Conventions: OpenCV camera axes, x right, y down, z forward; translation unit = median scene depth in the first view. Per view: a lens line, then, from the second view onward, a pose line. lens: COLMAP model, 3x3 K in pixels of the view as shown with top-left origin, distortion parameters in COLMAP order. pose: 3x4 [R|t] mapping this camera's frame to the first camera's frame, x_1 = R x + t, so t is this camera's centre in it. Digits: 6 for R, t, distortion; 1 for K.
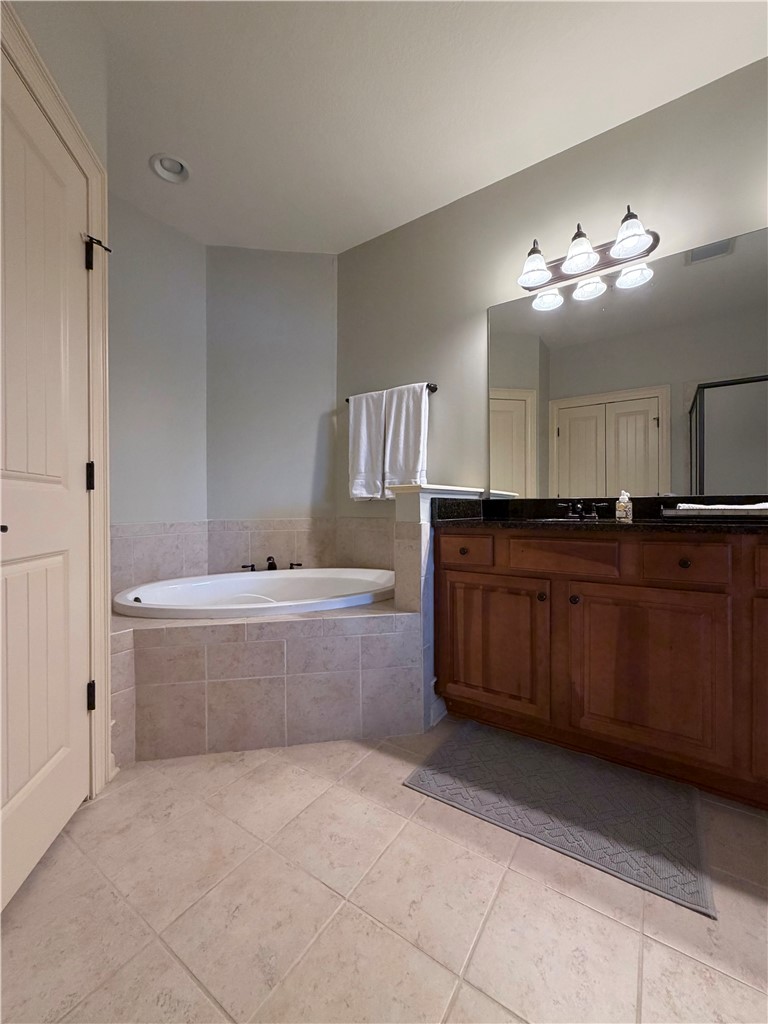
lens RADIAL K [[408.7, 0, 384.7], [0, 408.7, 512.5], [0, 0, 1]] dist [-0.000746, -0.000338]
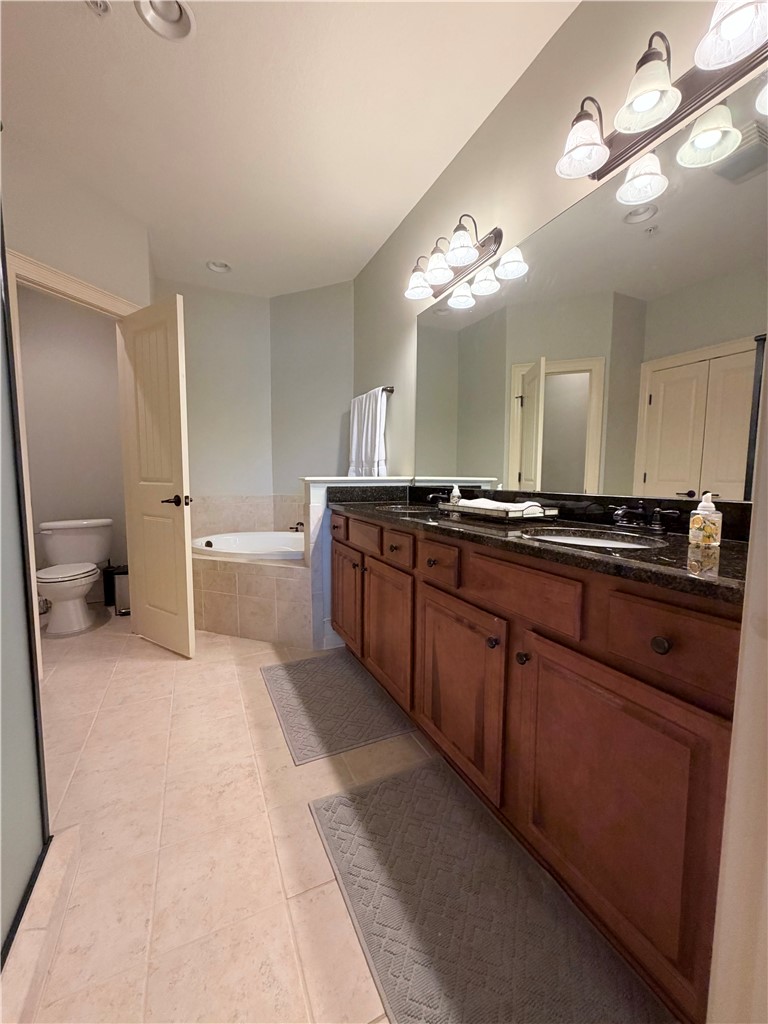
lens RADIAL K [[408.7, 0, 387.9], [0, 408.7, 512.6], [0, 0, 1]] dist [-0.000746, -0.000338]
pose [[0.856422, 0.053650, -0.513481, 0.893872], [-0.011889, 0.996372, 0.084275, -0.059969], [0.516139, -0.066070, 0.853953, -0.051485]]
